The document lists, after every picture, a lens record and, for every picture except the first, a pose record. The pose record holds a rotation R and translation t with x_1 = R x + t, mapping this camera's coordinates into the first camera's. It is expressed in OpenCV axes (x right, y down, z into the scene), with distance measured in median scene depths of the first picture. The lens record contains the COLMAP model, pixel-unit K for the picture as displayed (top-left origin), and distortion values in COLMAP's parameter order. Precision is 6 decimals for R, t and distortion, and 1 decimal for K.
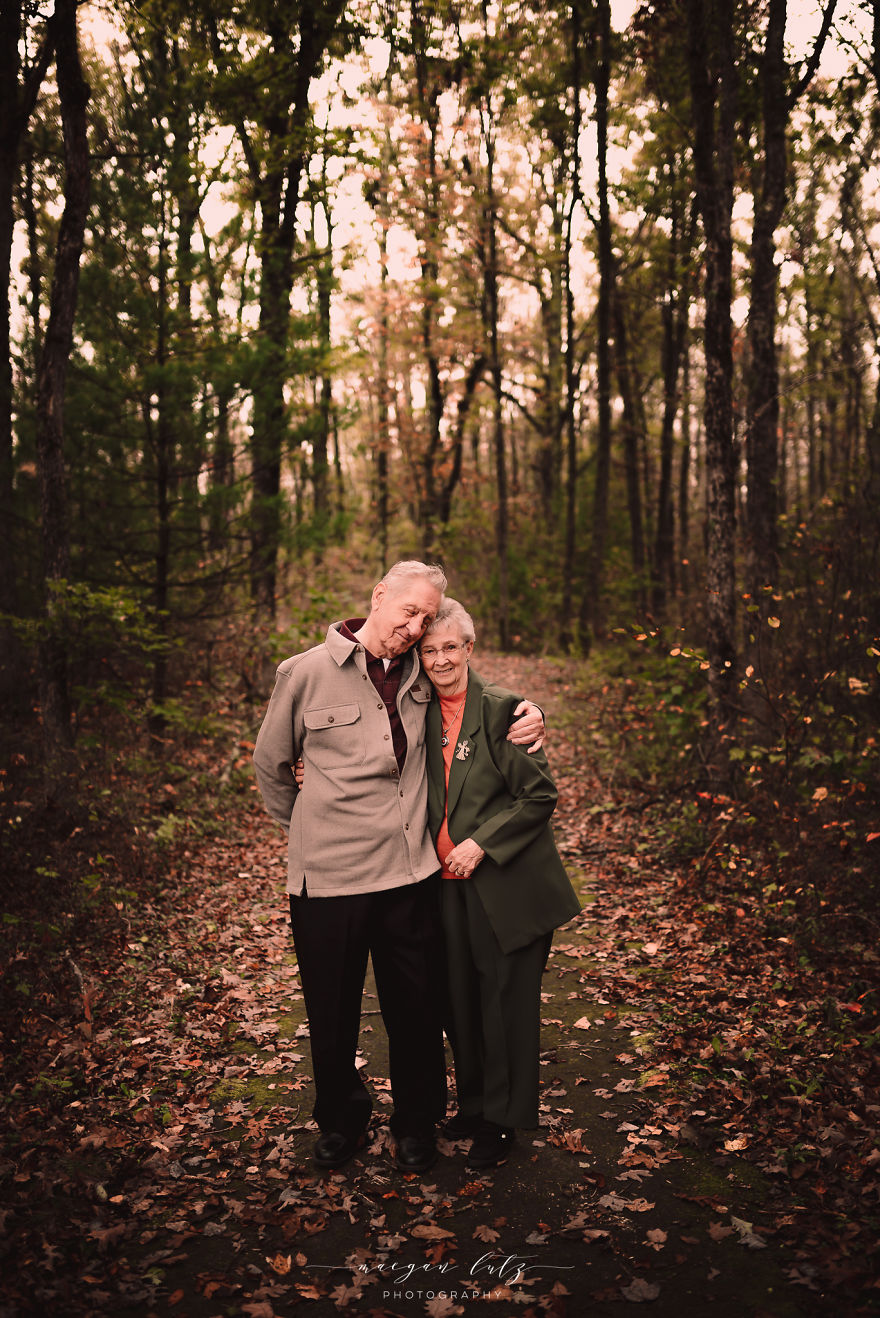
lens RADIAL K [[1643.1, 0, 439.6], [0, 1643.1, 677.8], [0, 0, 1]] dist [-0.095067, 0.262156]
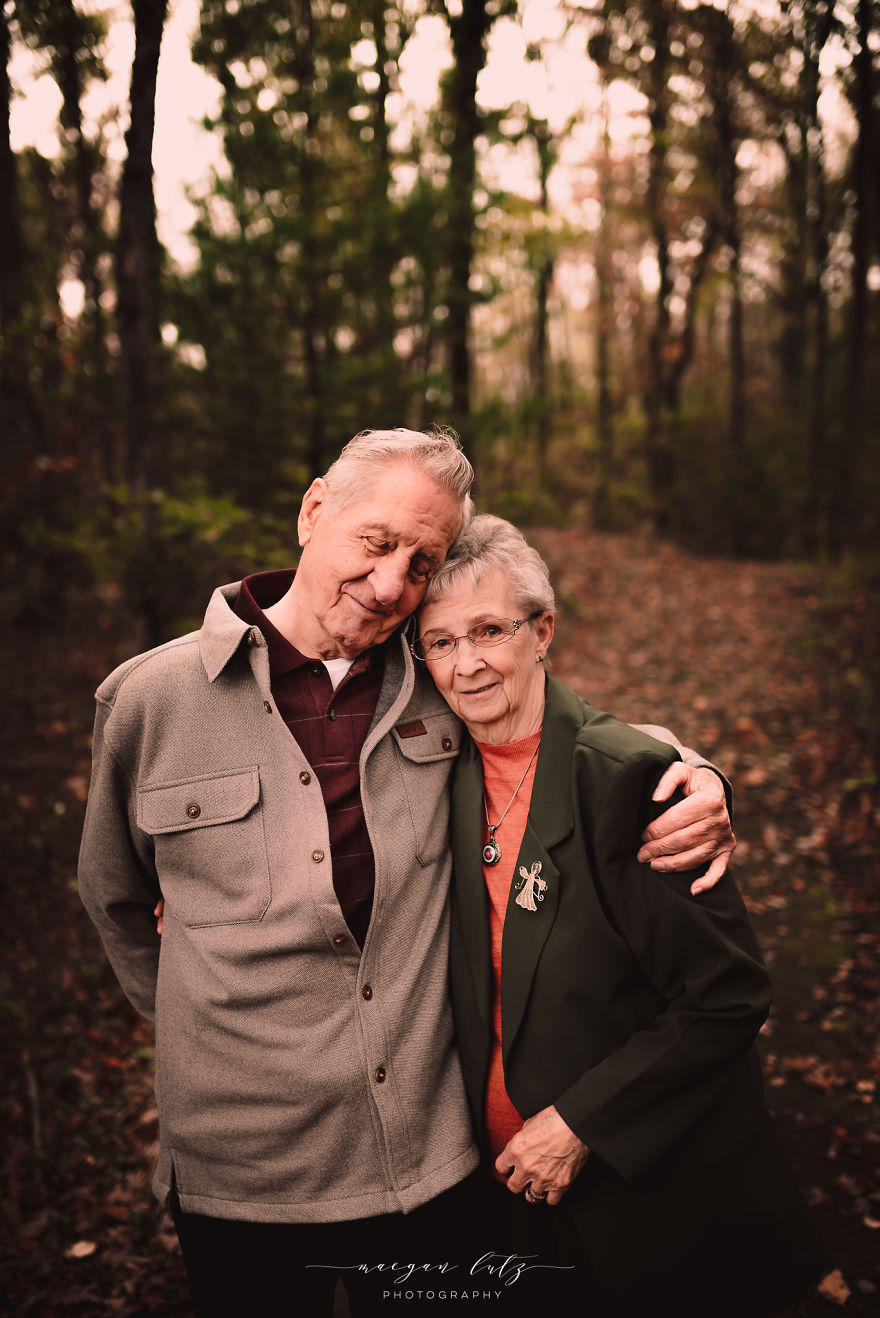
lens RADIAL K [[1414.6, 0, 443.6], [0, 1414.6, 655.8], [0, 0, 1]] dist [-0.009737, 0.069690]
pose [[0.983624, -0.003952, -0.180192, 0.056067], [0.014971, 0.998096, 0.059830, -0.032246], [0.179612, -0.061548, 0.981810, 0.650345]]
